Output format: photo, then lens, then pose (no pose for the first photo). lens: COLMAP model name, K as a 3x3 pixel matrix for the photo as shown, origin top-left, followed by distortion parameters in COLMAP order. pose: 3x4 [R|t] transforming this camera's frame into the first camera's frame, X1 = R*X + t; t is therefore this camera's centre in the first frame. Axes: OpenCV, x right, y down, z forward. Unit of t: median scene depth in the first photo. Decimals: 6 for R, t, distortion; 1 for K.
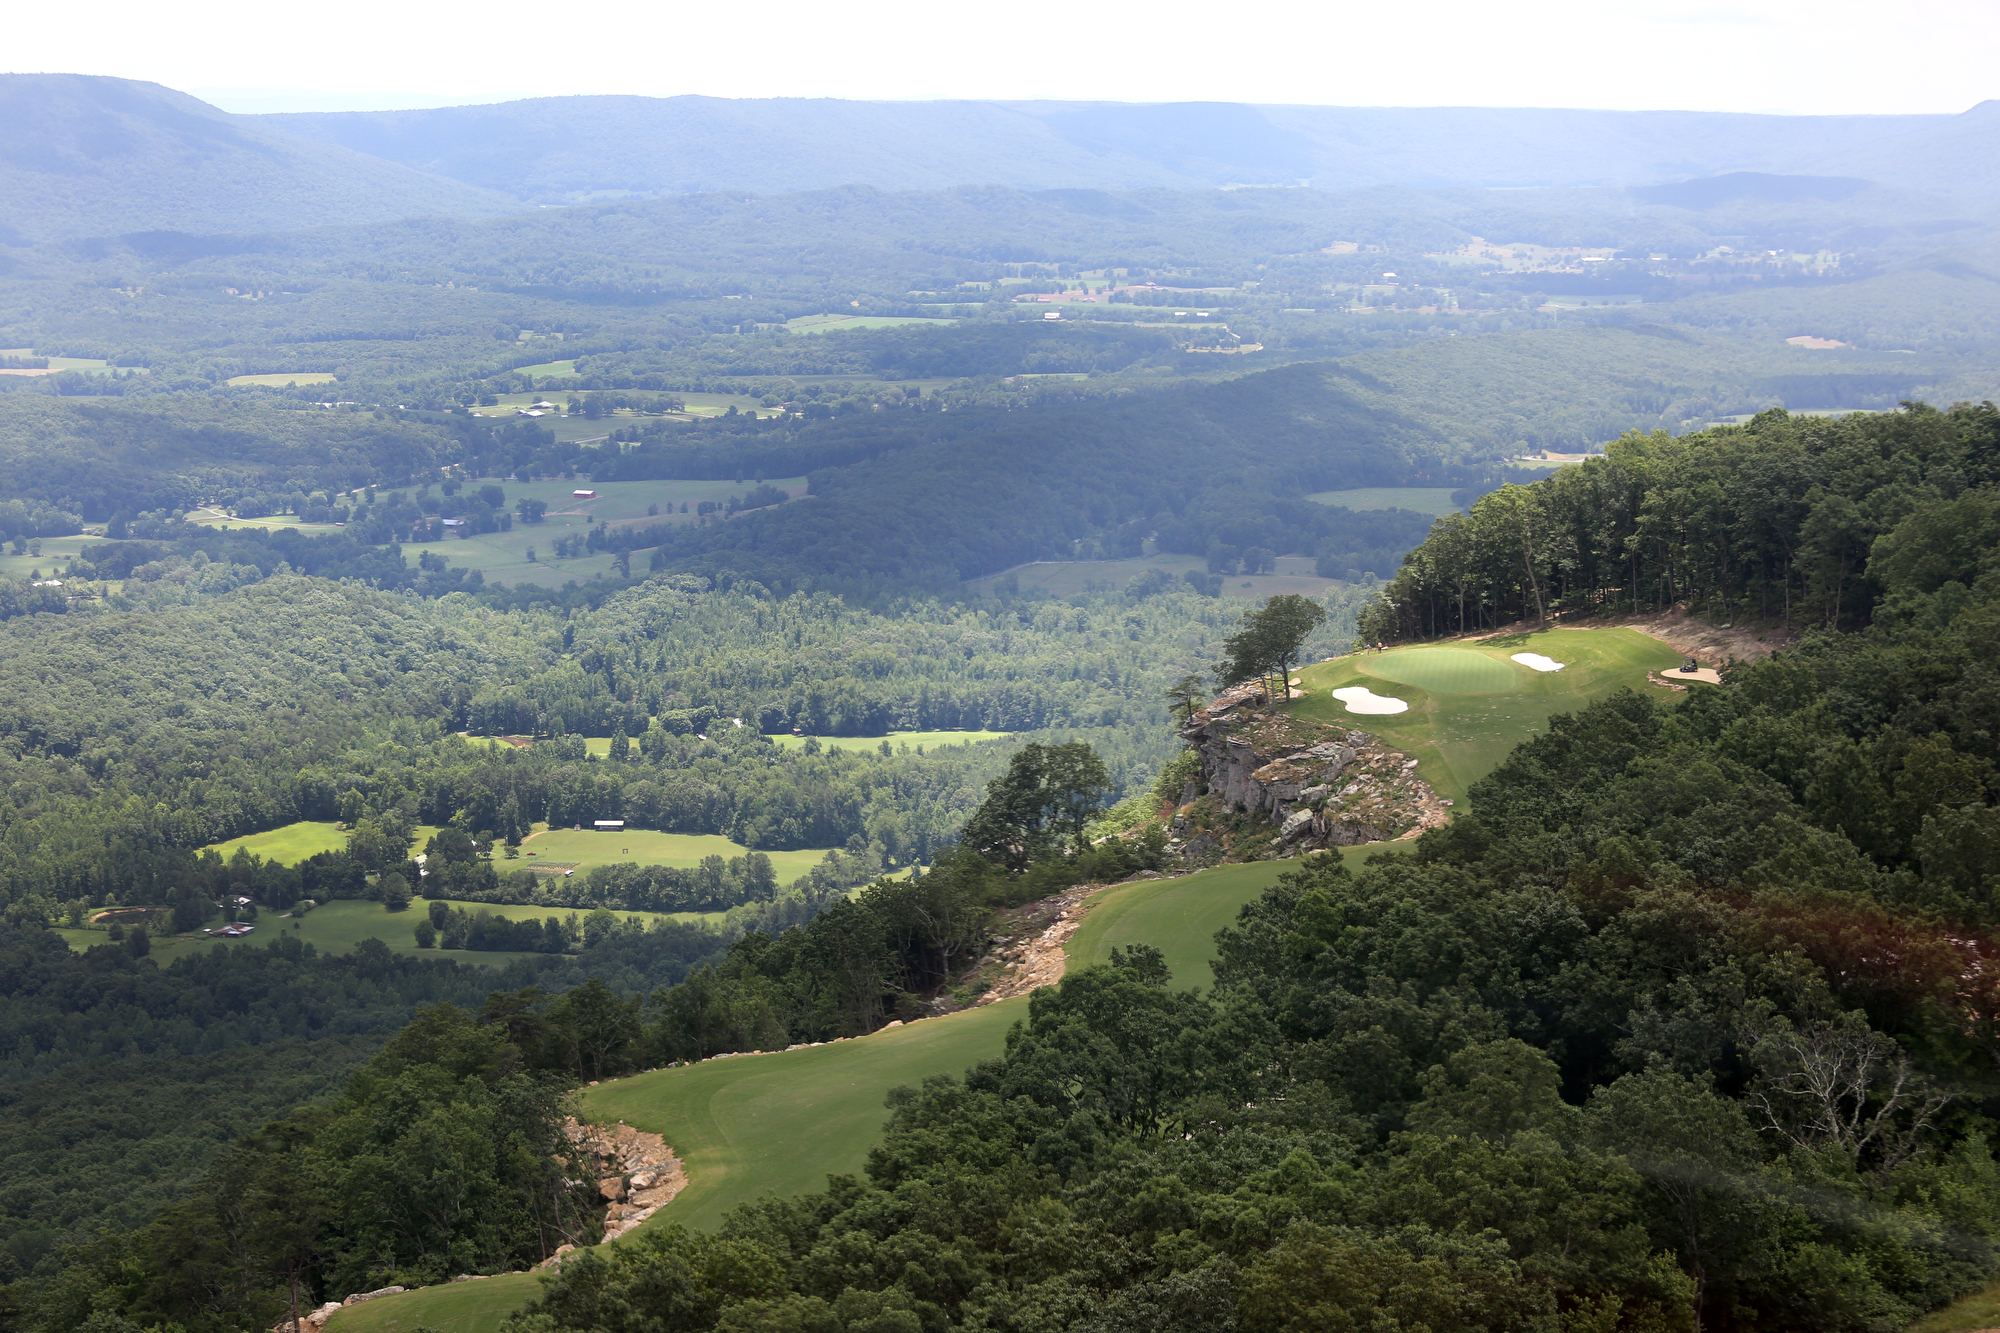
lens RADIAL K [[4043.0, 0, 1002.9], [0, 4043.0, 670.2], [0, 0, 1]] dist [-0.311136, 0.000000]
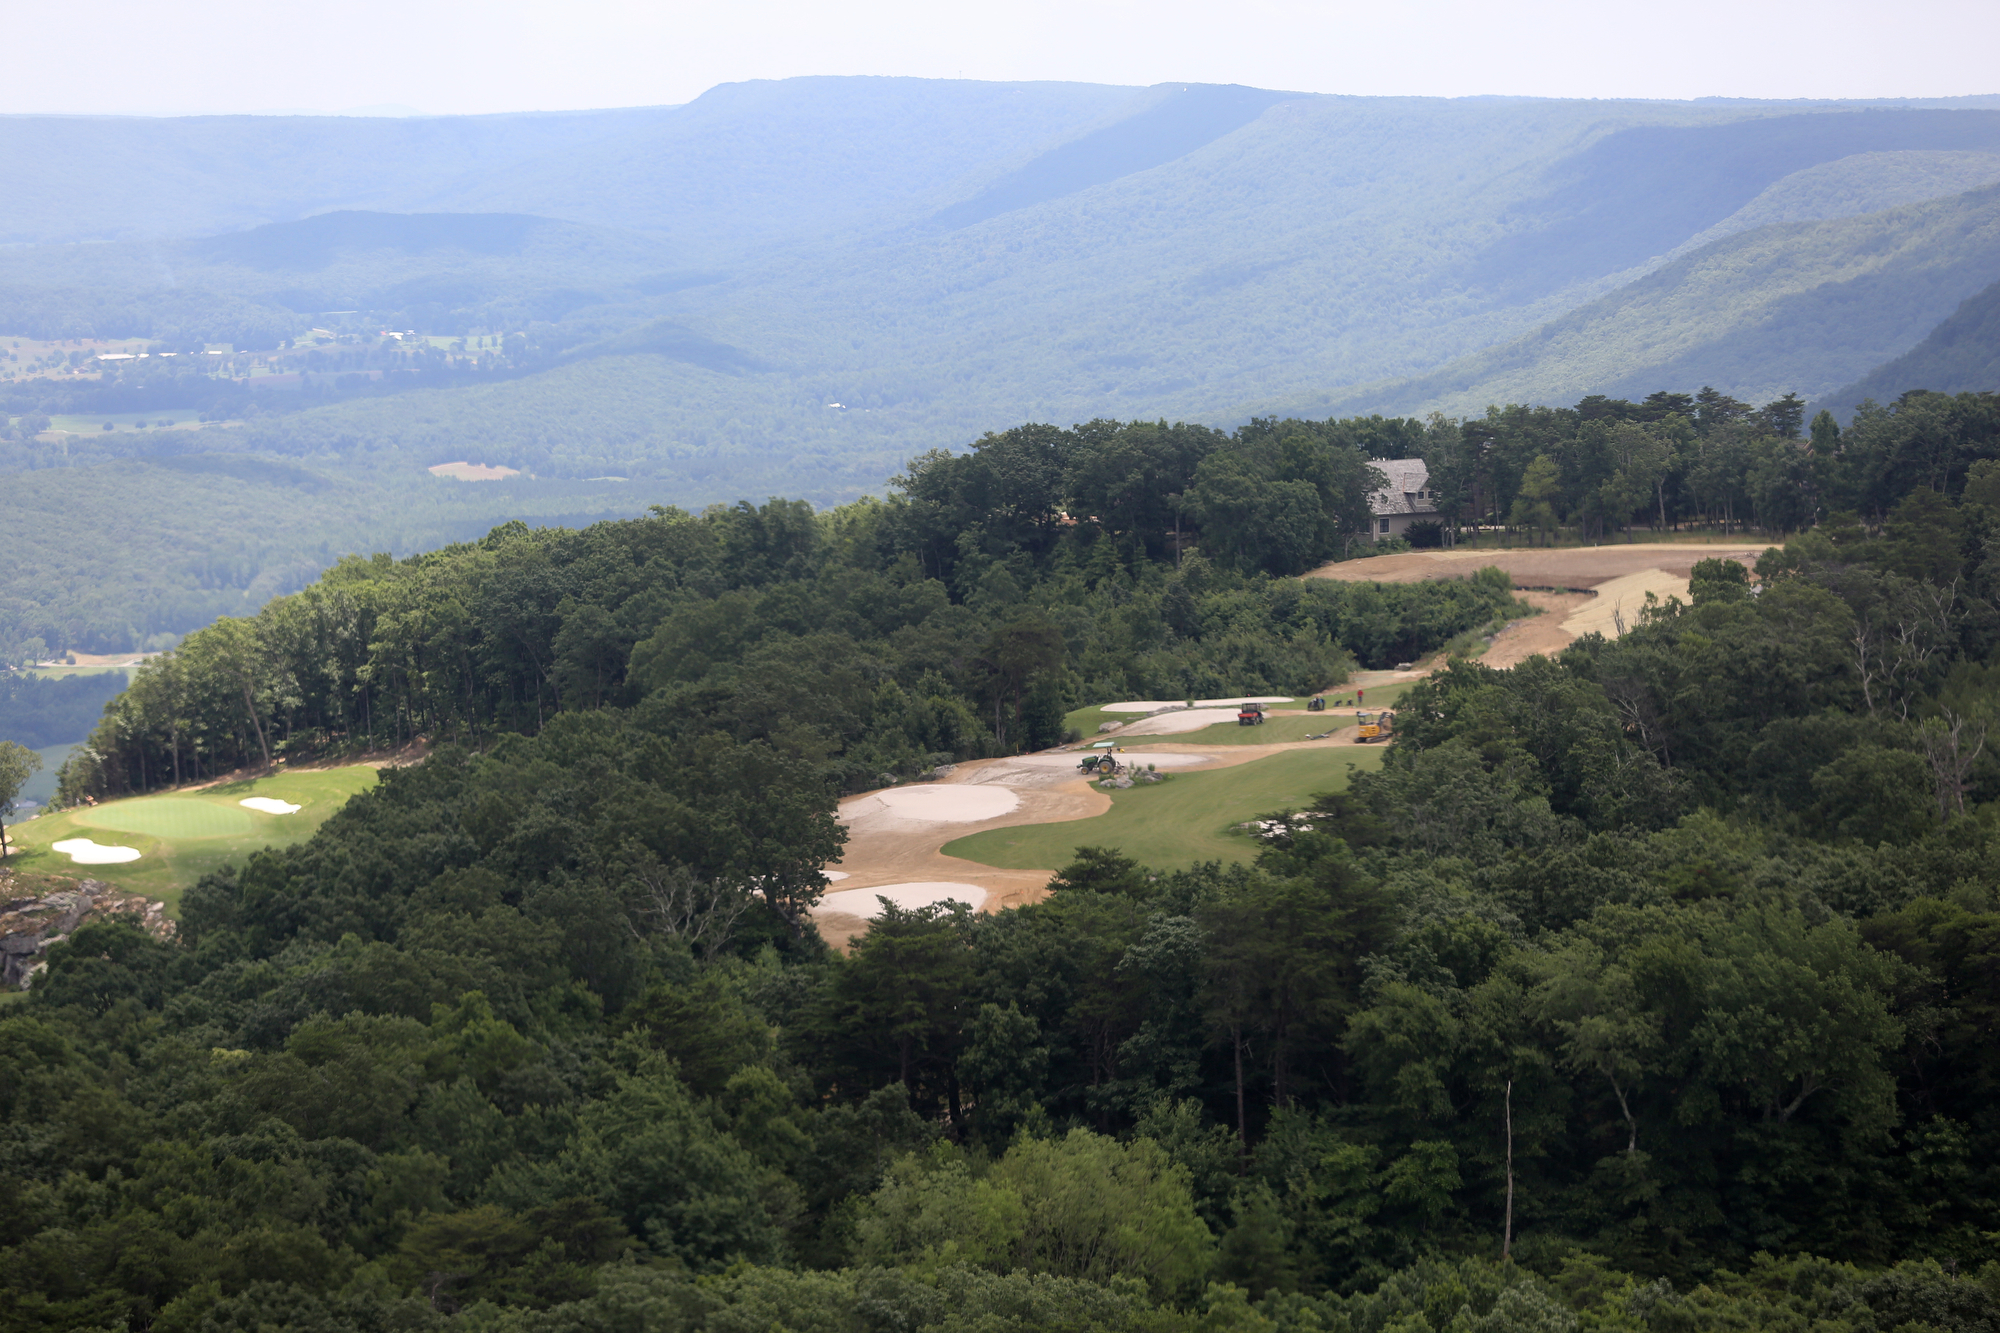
lens RADIAL K [[6331.5, 0, 999.3], [0, 6331.5, 667.2], [0, 0, 1]] dist [0.287061, 0.000000]
pose [[0.959241, -0.043258, 0.279258, -0.109804], [0.058163, 0.997278, -0.045307, 0.041067], [-0.276538, 0.059703, 0.959147, -0.436665]]
